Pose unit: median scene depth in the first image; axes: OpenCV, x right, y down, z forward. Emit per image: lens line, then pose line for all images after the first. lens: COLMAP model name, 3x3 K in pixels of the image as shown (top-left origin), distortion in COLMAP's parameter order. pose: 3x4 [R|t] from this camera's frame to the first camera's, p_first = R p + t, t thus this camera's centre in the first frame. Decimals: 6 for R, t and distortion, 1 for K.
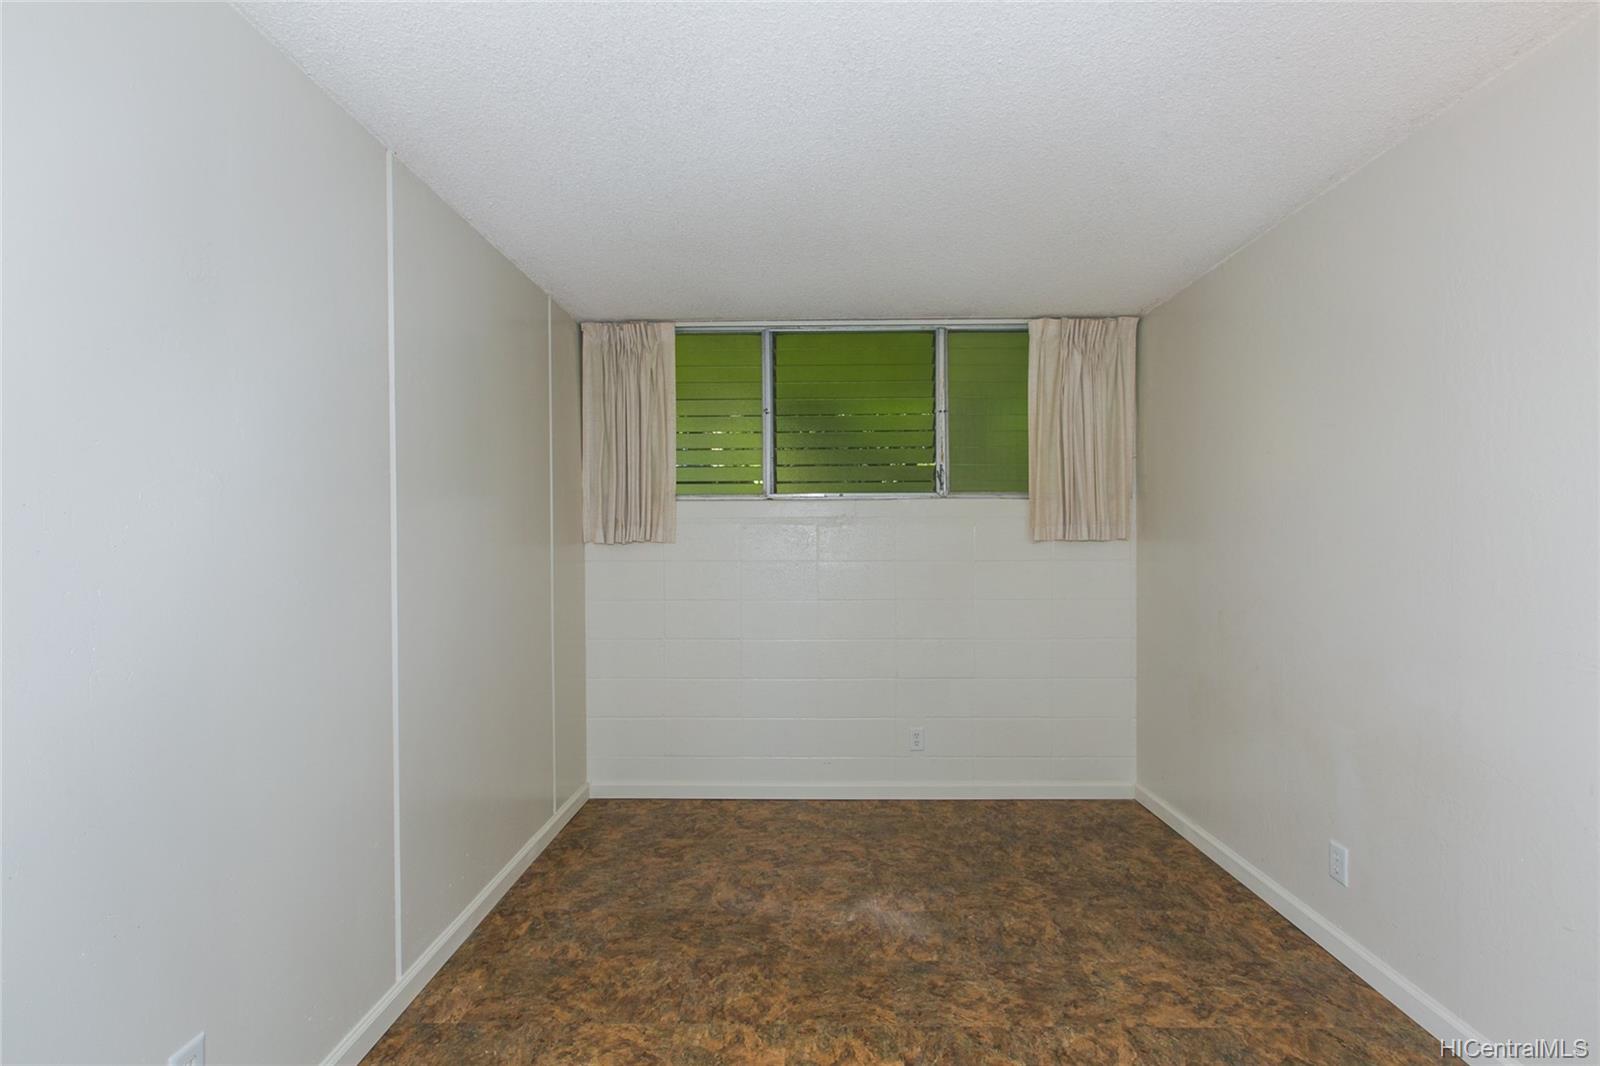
lens RADIAL K [[718.7, 0, 800.6], [0, 718.7, 536.9], [0, 0, 1]] dist [-0.000325, 0.000012]
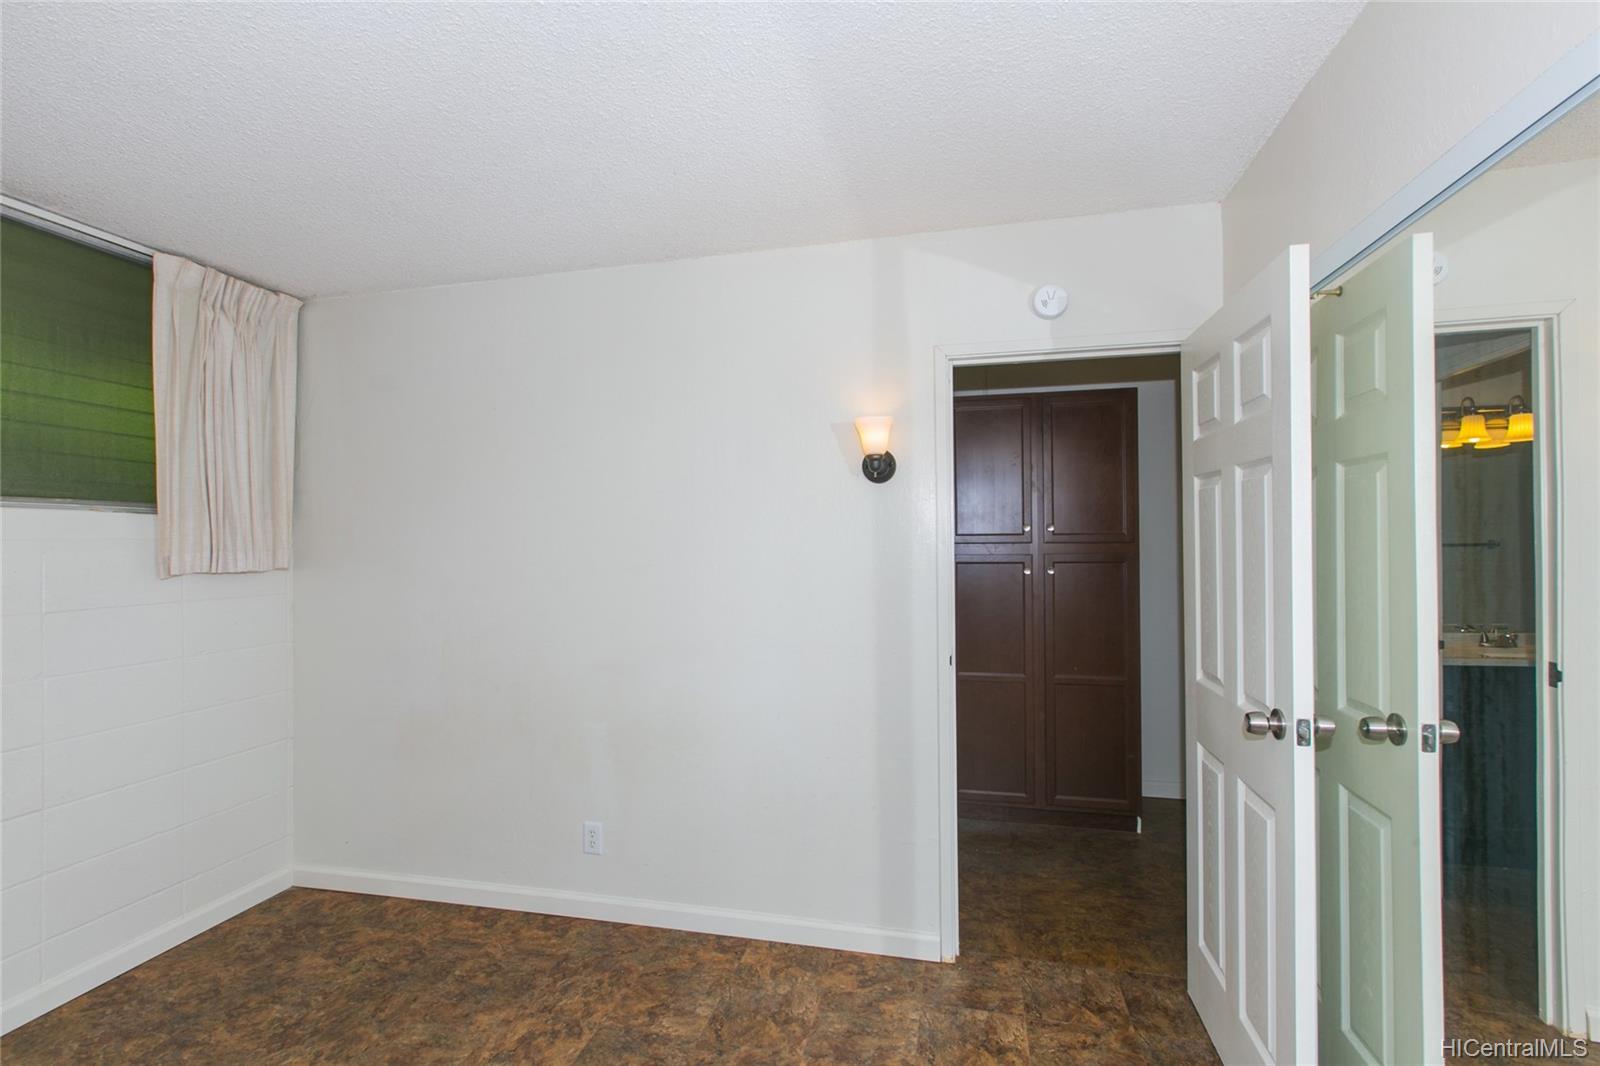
lens RADIAL K [[718.7, 0, 800.6], [0, 718.7, 536.9], [0, 0, 1]] dist [-0.000325, 0.000012]
pose [[0.208012, 0.006034, 0.978108, -0.292960], [0.011971, 0.999890, -0.008714, -0.024355], [-0.978053, 0.013522, 0.207917, 0.352292]]
